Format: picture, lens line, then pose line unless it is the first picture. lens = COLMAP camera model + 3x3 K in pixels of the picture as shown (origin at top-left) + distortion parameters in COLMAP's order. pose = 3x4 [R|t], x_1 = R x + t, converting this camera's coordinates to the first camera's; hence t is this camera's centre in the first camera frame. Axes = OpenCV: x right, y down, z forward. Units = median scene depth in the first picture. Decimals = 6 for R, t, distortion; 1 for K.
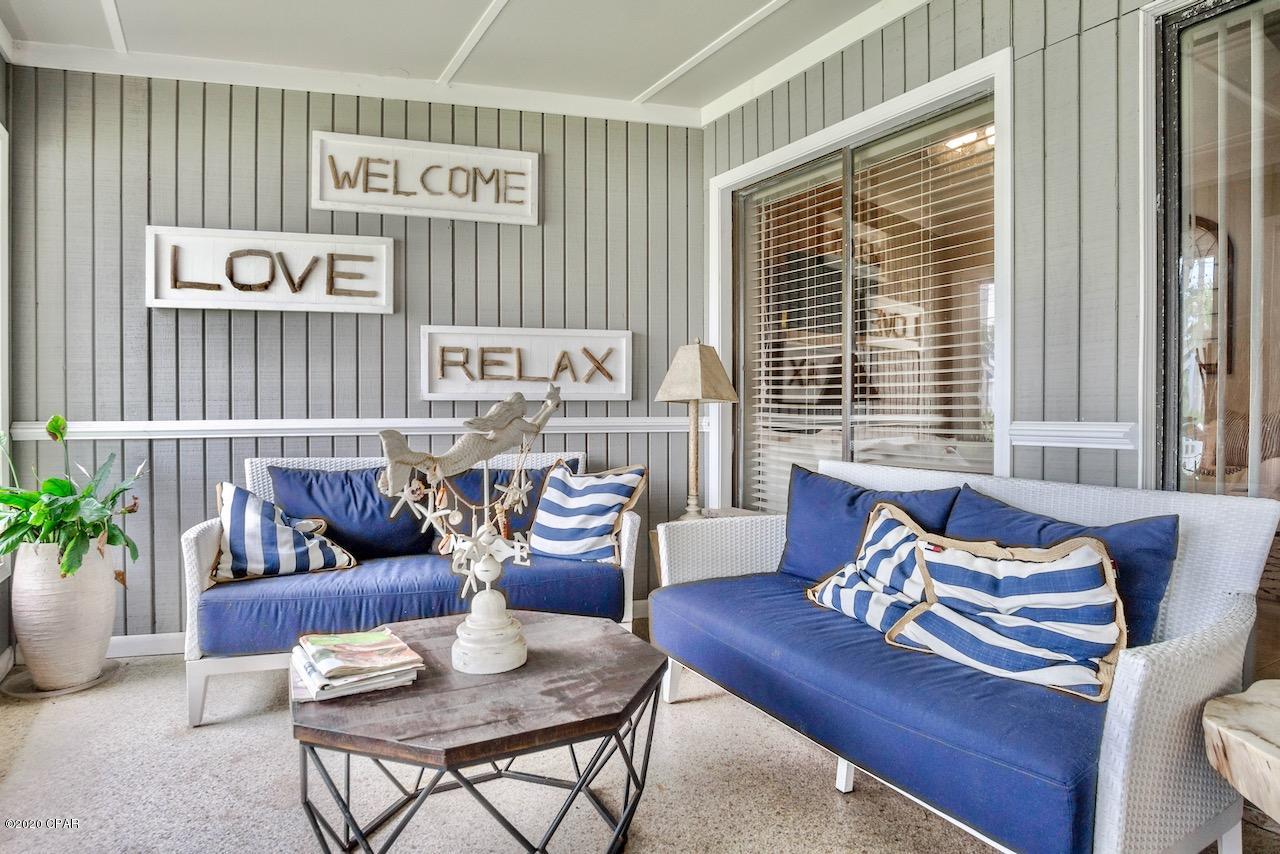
lens RADIAL K [[726.3, 0, 641.2], [0, 726.3, 418.5], [0, 0, 1]] dist [-0.020497, 0.000190]
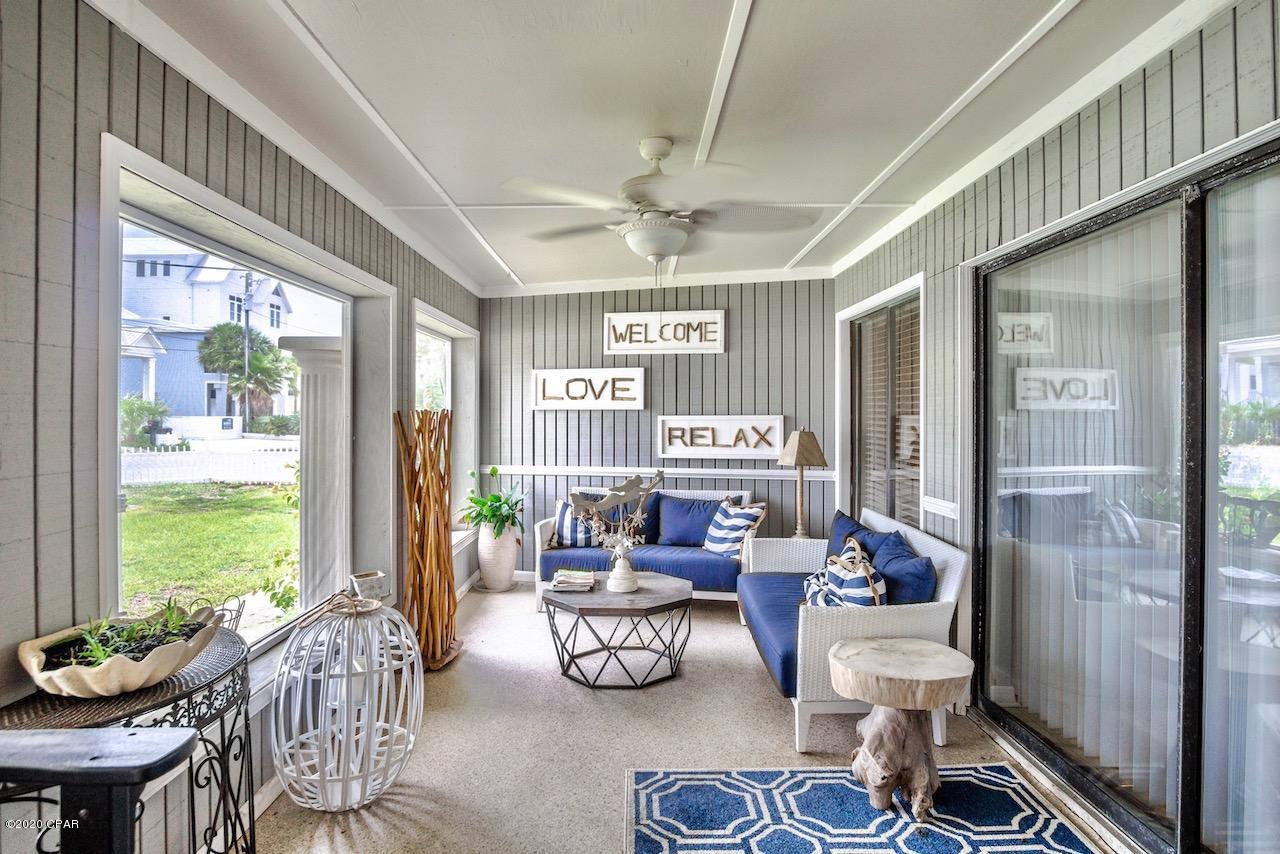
lens RADIAL K [[726.3, 0, 641.2], [0, 726.3, 418.5], [0, 0, 1]] dist [-0.020497, 0.000190]
pose [[0.857891, 0.005243, -0.513805, 0.584166], [-0.007136, 0.999973, -0.001710, -0.120112], [0.513782, 0.005134, 0.857905, -0.556642]]
